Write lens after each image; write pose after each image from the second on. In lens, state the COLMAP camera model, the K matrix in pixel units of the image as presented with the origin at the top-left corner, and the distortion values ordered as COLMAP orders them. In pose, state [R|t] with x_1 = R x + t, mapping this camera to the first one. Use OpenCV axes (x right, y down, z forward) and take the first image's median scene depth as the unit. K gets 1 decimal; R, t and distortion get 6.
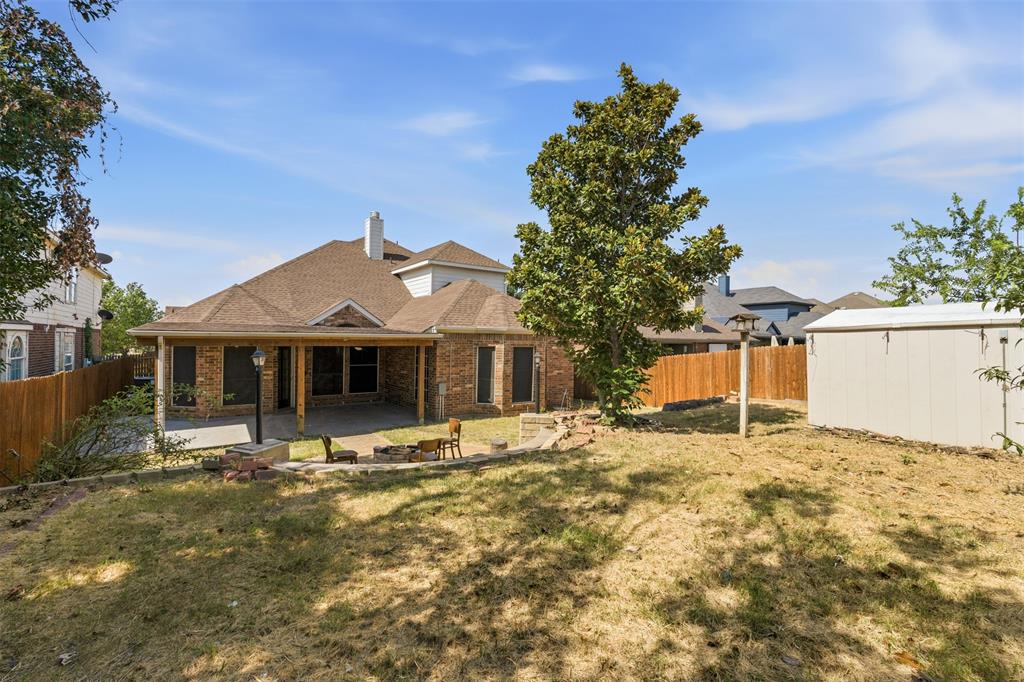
lens RADIAL K [[441.4, 0, 510.8], [0, 441.4, 338.4], [0, 0, 1]] dist [0.001377, -0.000144]
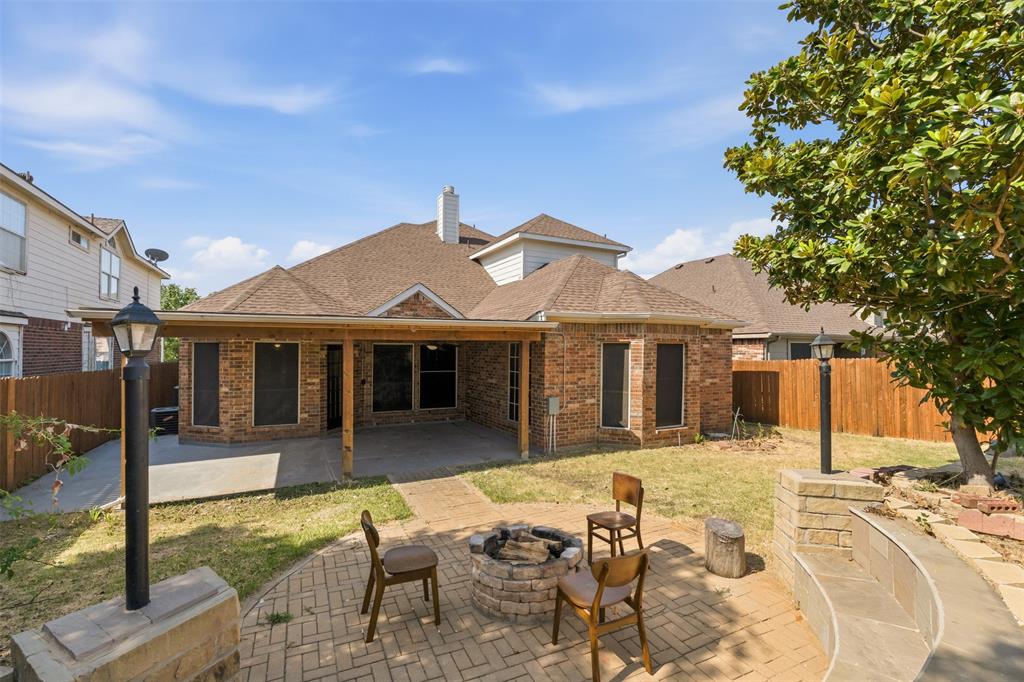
lens RADIAL K [[441.4, 0, 513.7], [0, 441.4, 343.6], [0, 0, 1]] dist [0.001377, -0.000144]
pose [[0.989883, -0.009490, -0.141566, -0.113968], [0.007785, 0.999890, -0.012590, 0.026992], [0.141670, 0.011360, 0.989849, 0.314475]]
